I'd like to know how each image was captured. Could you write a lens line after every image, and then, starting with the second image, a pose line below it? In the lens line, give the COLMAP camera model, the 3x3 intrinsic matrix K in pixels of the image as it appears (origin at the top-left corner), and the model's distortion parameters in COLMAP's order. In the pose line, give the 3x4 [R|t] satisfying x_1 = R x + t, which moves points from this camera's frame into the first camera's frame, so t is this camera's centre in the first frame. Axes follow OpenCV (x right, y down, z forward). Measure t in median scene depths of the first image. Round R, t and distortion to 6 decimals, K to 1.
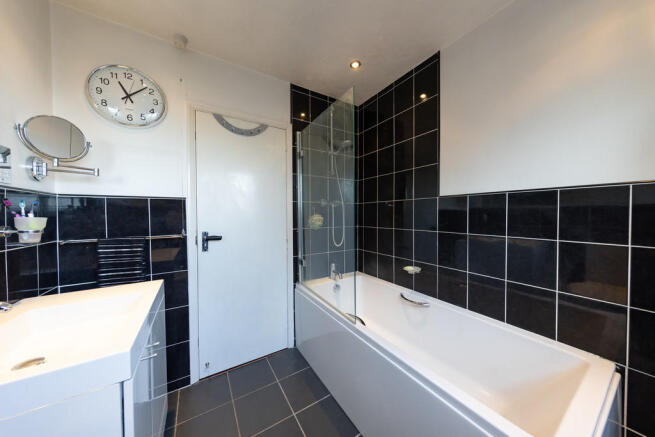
lens RADIAL K [[216.7, 0, 327.5], [0, 216.7, 218.5], [0, 0, 1]] dist [0.000231, -0.000018]
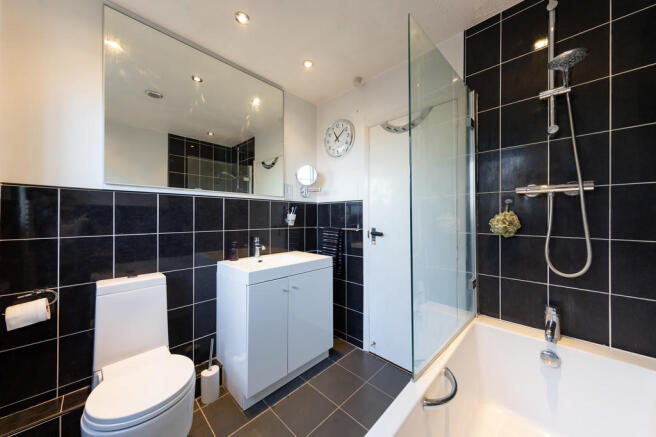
lens RADIAL K [[217.1, 0, 328.0], [0, 217.1, 218.5], [0, 0, 1]] dist [0.000231, -0.000018]
pose [[0.242704, 0.009273, -0.970056, 0.566973], [-0.030182, 0.999542, 0.002004, 0.018412], [0.969631, 0.028792, 0.242873, 0.524432]]
